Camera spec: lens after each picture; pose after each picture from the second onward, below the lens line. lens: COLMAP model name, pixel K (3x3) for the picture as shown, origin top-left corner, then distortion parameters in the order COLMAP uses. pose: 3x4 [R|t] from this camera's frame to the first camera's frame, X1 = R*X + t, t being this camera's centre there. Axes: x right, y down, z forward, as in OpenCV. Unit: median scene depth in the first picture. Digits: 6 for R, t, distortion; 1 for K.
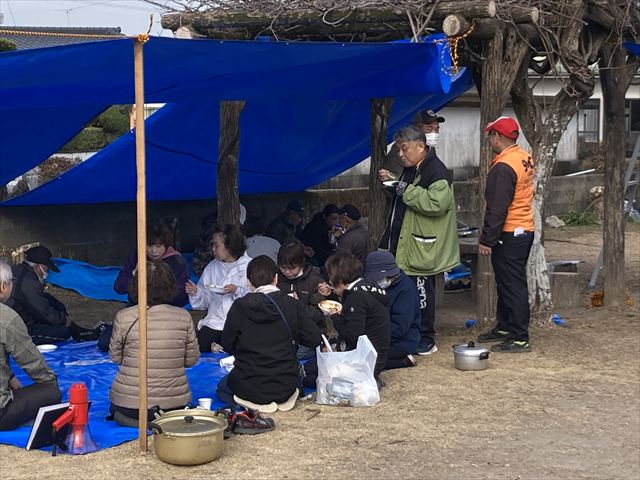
lens RADIAL K [[1574.2, 0, 319.1], [0, 1574.2, 240.0], [0, 0, 1]] dist [0.156017, 0.000000]
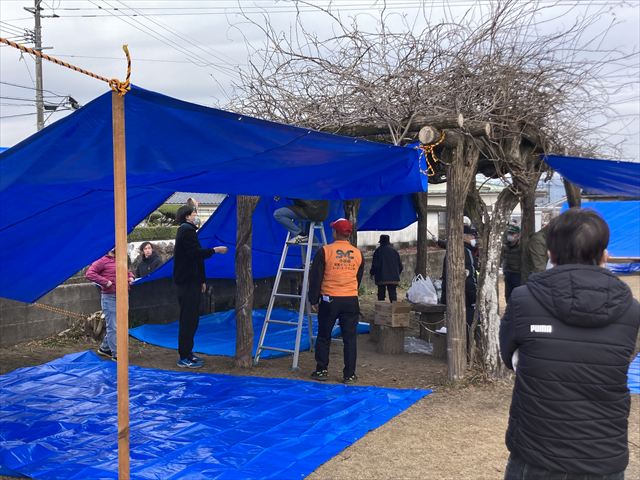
lens RADIAL K [[743.3, 0, 321.2], [0, 743.3, 241.1], [0, 0, 1]] dist [0.093602, 0.000000]
pose [[0.999305, -0.018218, 0.032530, -0.014777], [0.019738, 0.998699, -0.047017, -0.029806], [-0.031631, 0.047626, 0.998364, 0.427001]]
